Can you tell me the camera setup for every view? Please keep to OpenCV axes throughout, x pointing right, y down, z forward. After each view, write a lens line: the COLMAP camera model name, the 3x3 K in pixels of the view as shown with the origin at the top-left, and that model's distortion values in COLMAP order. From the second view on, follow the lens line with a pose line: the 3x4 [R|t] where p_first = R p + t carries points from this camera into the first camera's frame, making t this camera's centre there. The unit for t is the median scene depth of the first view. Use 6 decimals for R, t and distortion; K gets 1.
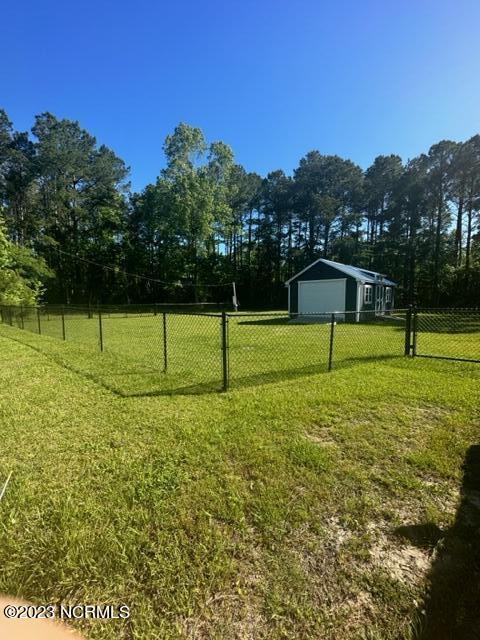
lens RADIAL K [[254.7, 0, 240.0], [0, 254.7, 320.0], [0, 0, 1]] dist [-0.000524, 0.000659]
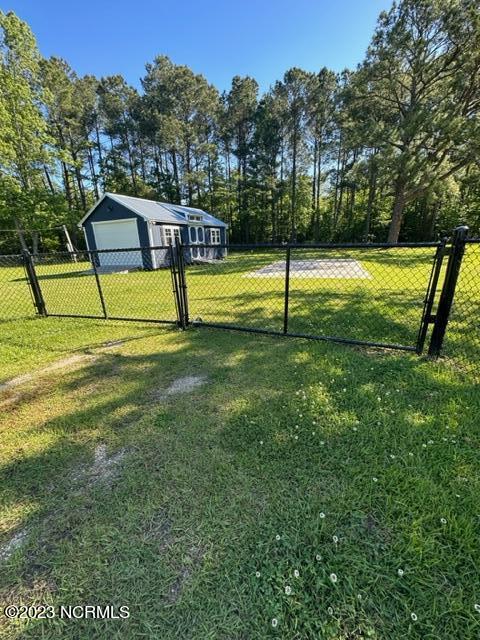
lens RADIAL K [[255.0, 0, 233.9], [0, 255.0, 320.9], [0, 0, 1]] dist [0.000459, -0.002602]
pose [[0.942271, -0.126517, 0.310031, 0.181749], [0.060182, 0.974785, 0.214878, 0.004361], [-0.329399, -0.183815, 0.926125, 0.015677]]
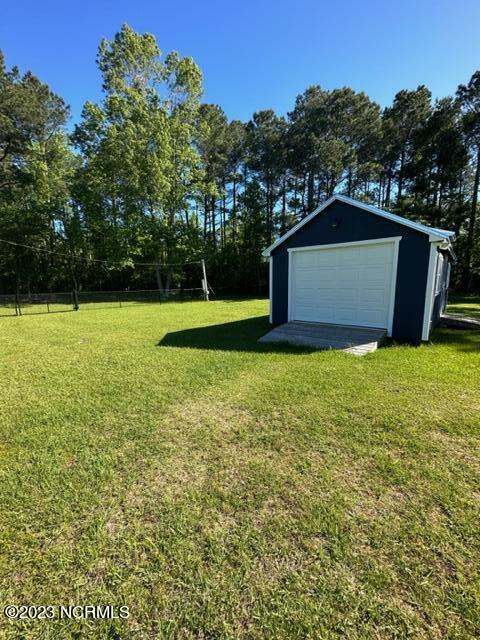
lens RADIAL K [[254.7, 0, 240.0], [0, 254.7, 320.0], [0, 0, 1]] dist [-0.000524, 0.000659]
pose [[0.999861, -0.007888, 0.014696, 0.063432], [0.006905, 0.997812, 0.065759, -0.024217], [-0.015182, -0.065649, 0.997727, 0.252563]]
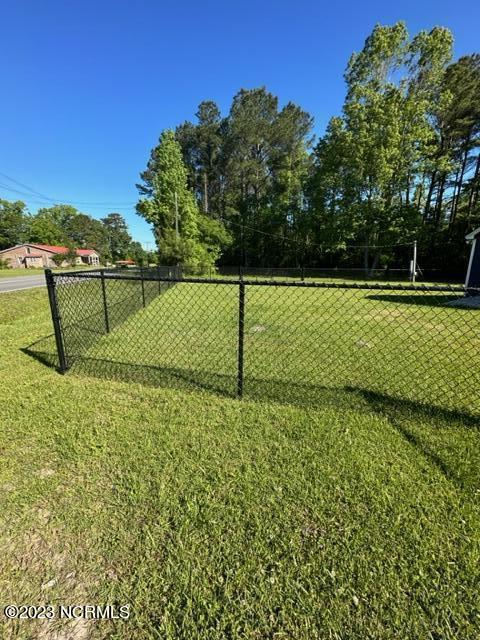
lens RADIAL K [[254.7, 0, 240.0], [0, 254.7, 320.0], [0, 0, 1]] dist [-0.000524, 0.000659]
pose [[0.744994, 0.156331, -0.648494, 0.101704], [-0.069195, 0.985017, 0.157964, -0.005335], [0.663472, -0.072810, 0.744650, 0.097637]]
